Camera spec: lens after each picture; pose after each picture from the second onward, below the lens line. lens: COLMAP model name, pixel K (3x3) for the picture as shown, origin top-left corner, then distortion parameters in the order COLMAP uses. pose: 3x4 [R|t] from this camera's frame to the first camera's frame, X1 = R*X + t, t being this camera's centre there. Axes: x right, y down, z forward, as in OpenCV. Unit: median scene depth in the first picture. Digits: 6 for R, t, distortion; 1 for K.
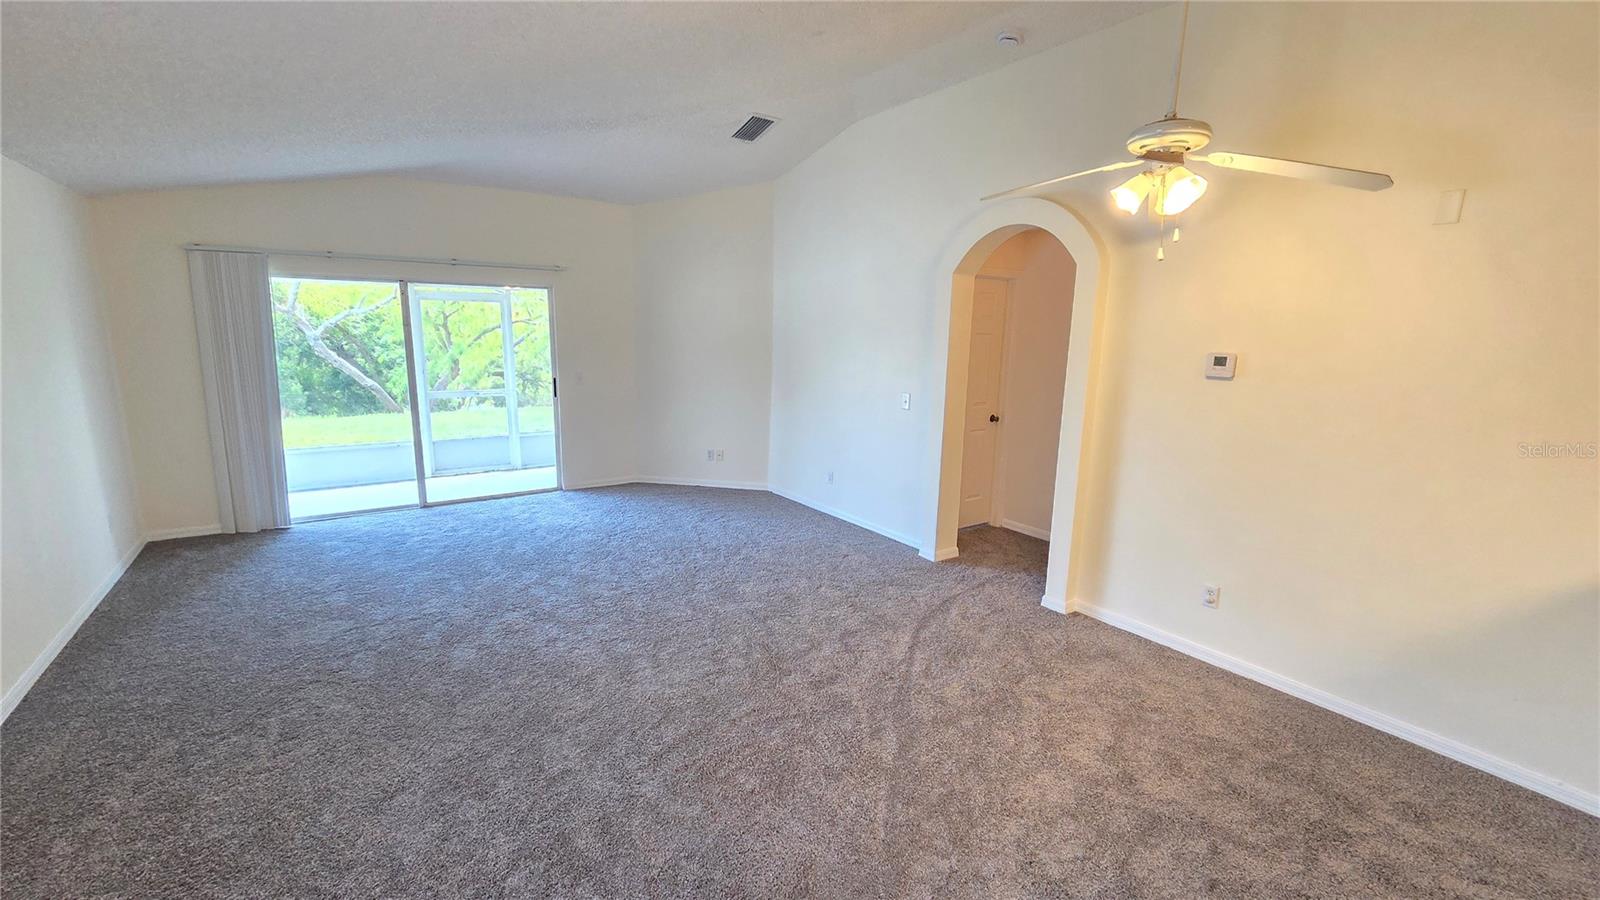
lens RADIAL K [[655.8, 0, 797.2], [0, 655.8, 452.3], [0, 0, 1]] dist [0.005713, -0.006863]
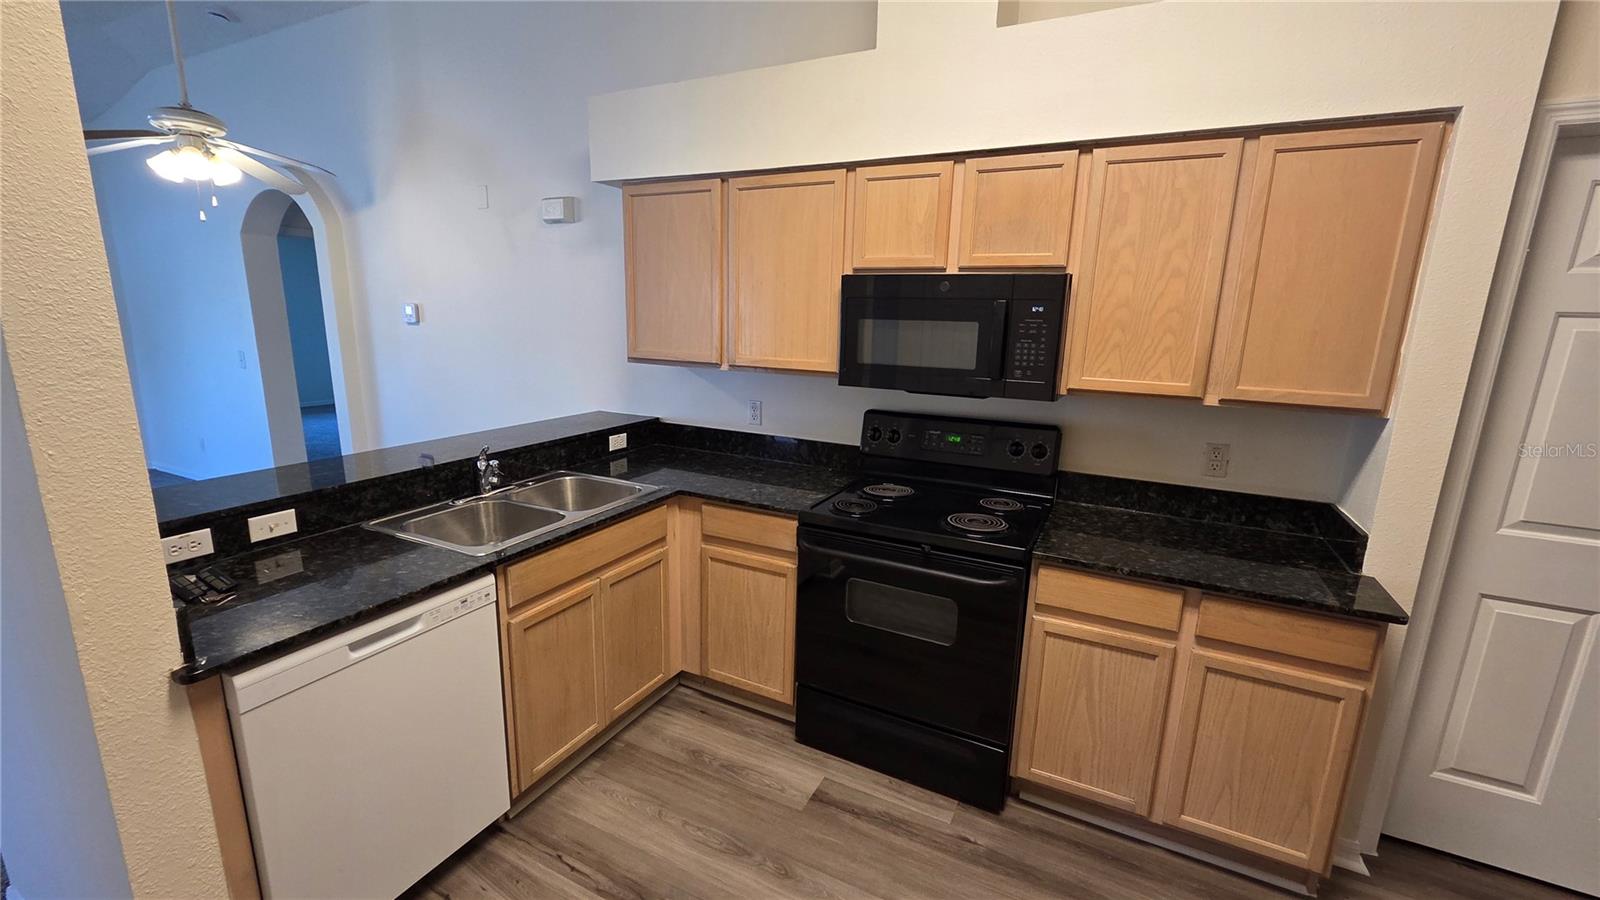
lens RADIAL K [[655.8, 0, 797.2], [0, 655.8, 452.3], [0, 0, 1]] dist [0.005713, -0.006863]
pose [[0.867563, -0.107005, 0.485679, 0.669149], [0.089025, 0.994219, 0.060023, 0.131198], [-0.489294, -0.008836, 0.872074, -0.493186]]
